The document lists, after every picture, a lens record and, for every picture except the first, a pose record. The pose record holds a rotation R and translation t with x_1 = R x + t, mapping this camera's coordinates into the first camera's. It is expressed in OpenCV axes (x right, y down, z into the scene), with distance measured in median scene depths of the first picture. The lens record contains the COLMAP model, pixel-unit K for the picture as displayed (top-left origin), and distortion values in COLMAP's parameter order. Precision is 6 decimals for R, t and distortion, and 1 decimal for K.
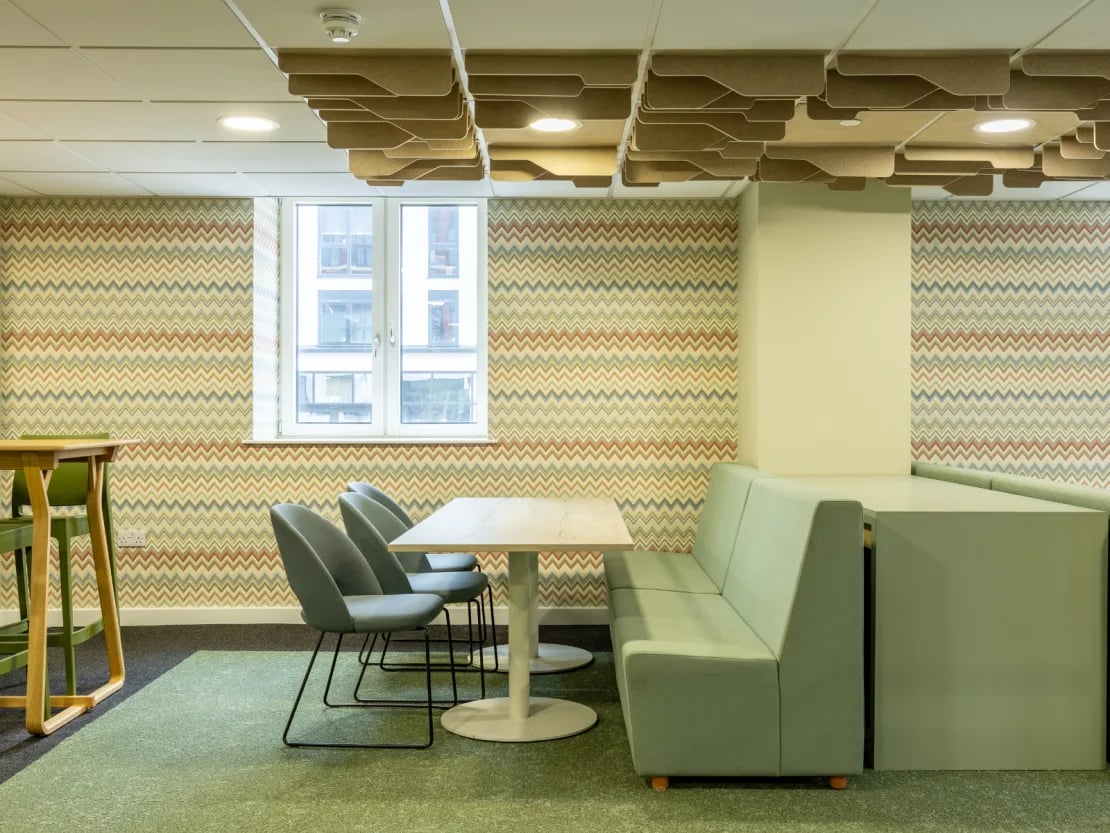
lens RADIAL K [[804.1, 0, 562.1], [0, 804.1, 418.8], [0, 0, 1]] dist [0.004805, 0.007802]
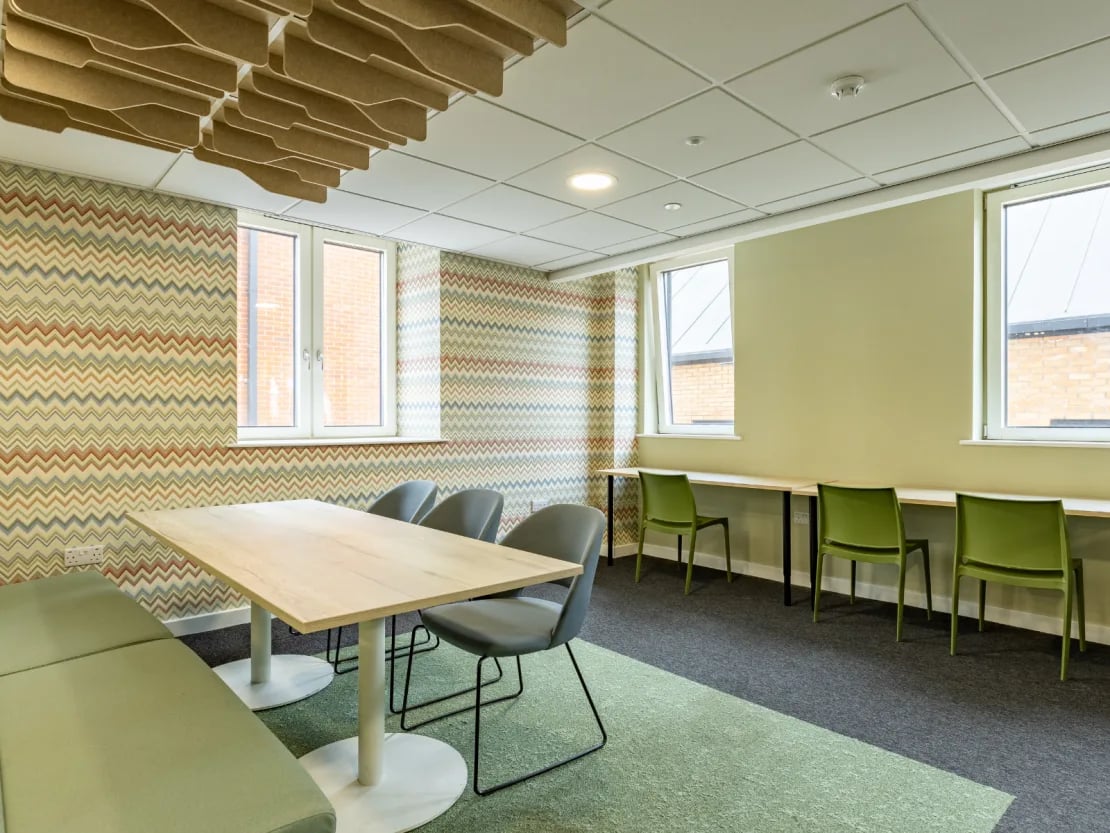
lens RADIAL K [[804.1, 0, 556.3], [0, 804.1, 419.2], [0, 0, 1]] dist [0.004805, 0.007802]
pose [[0.689444, 0.004101, 0.724327, -0.841140], [0.000828, 0.999979, -0.006450, 0.001903], [-0.724338, 0.005047, 0.689426, 0.001790]]
